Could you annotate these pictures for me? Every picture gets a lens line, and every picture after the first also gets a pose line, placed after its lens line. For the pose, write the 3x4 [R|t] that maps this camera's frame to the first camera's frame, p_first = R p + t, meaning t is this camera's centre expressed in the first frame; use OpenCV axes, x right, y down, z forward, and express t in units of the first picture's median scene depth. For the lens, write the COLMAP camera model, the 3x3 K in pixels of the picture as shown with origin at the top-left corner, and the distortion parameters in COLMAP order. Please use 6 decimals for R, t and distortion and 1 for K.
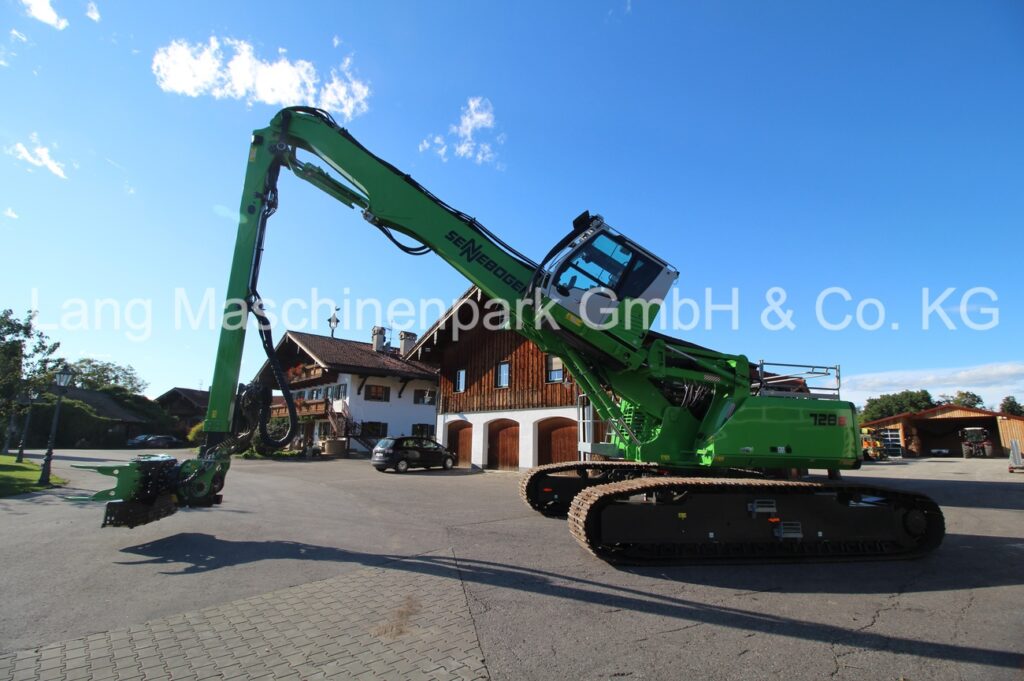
lens RADIAL K [[471.2, 0, 515.2], [0, 471.2, 335.9], [0, 0, 1]] dist [-0.016002, -0.001881]
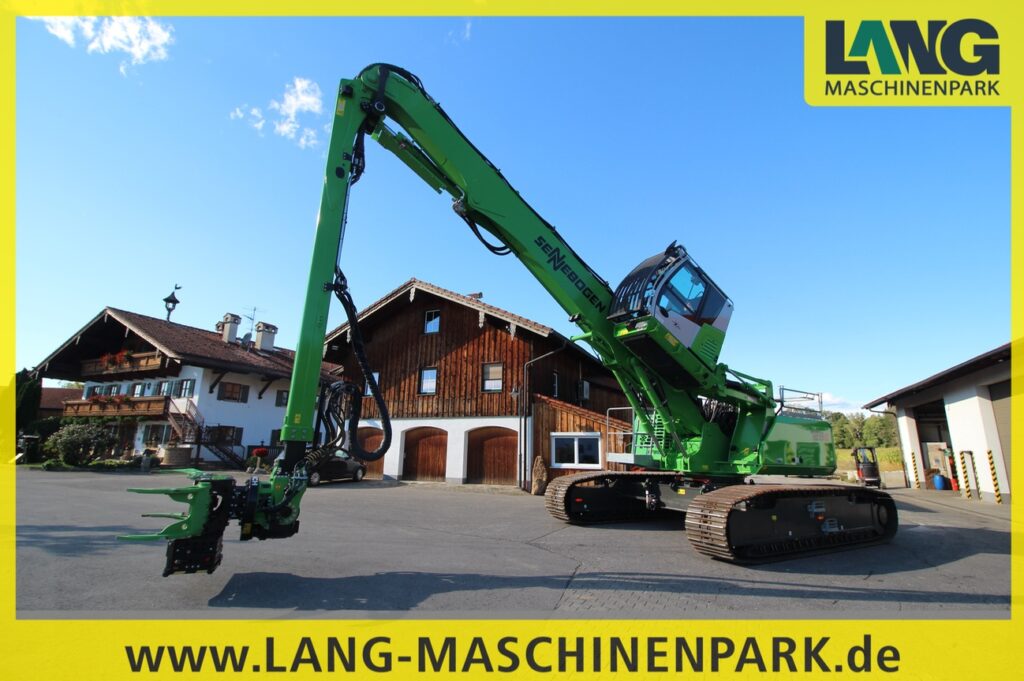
lens RADIAL K [[471.2, 0, 515.2], [0, 471.2, 333.1], [0, 0, 1]] dist [-0.016002, -0.001881]
pose [[0.930770, 0.092015, 0.353836, -0.215862], [-0.084007, 0.995742, -0.037959, 0.007805], [-0.355822, 0.005606, 0.934537, 0.044770]]
